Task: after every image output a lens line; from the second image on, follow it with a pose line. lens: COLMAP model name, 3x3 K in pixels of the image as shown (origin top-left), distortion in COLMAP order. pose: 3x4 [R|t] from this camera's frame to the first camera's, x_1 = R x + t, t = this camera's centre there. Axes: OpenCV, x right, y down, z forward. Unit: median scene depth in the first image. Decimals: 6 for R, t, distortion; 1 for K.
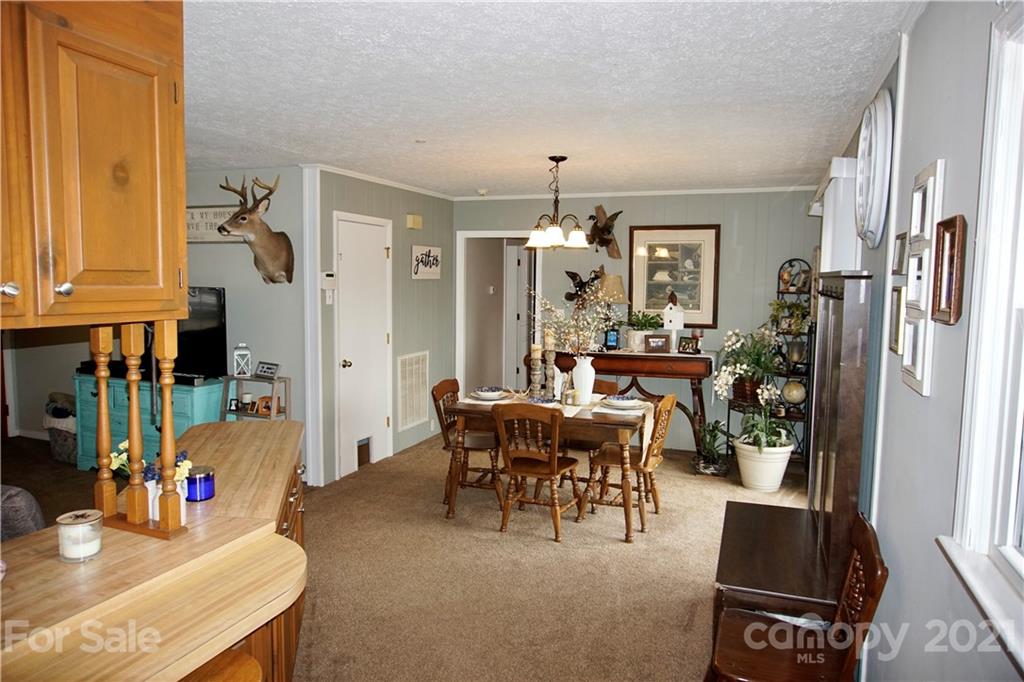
lens RADIAL K [[686.1, 0, 504.6], [0, 686.1, 342.4], [0, 0, 1]] dist [-0.048065, 0.043920]
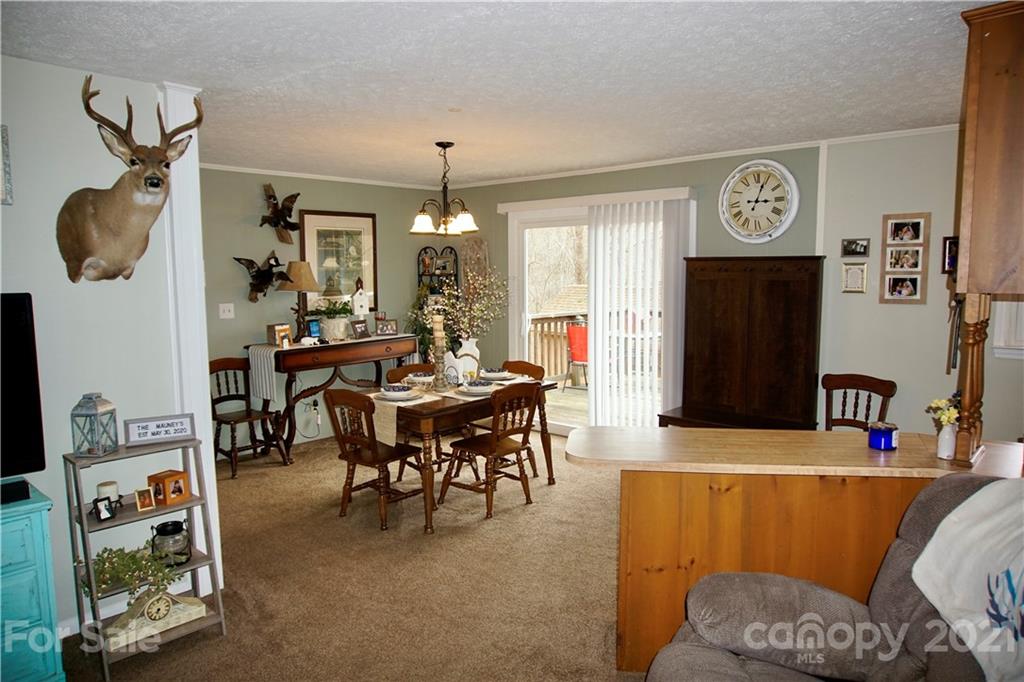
lens RADIAL K [[686.1, 0, 504.6], [0, 686.1, 342.4], [0, 0, 1]] dist [-0.048065, 0.043920]
pose [[0.359559, -0.114435, 0.926079, -0.639783], [0.093860, 0.991854, 0.086121, -0.045399], [-0.928390, 0.055956, 0.367371, 0.424391]]
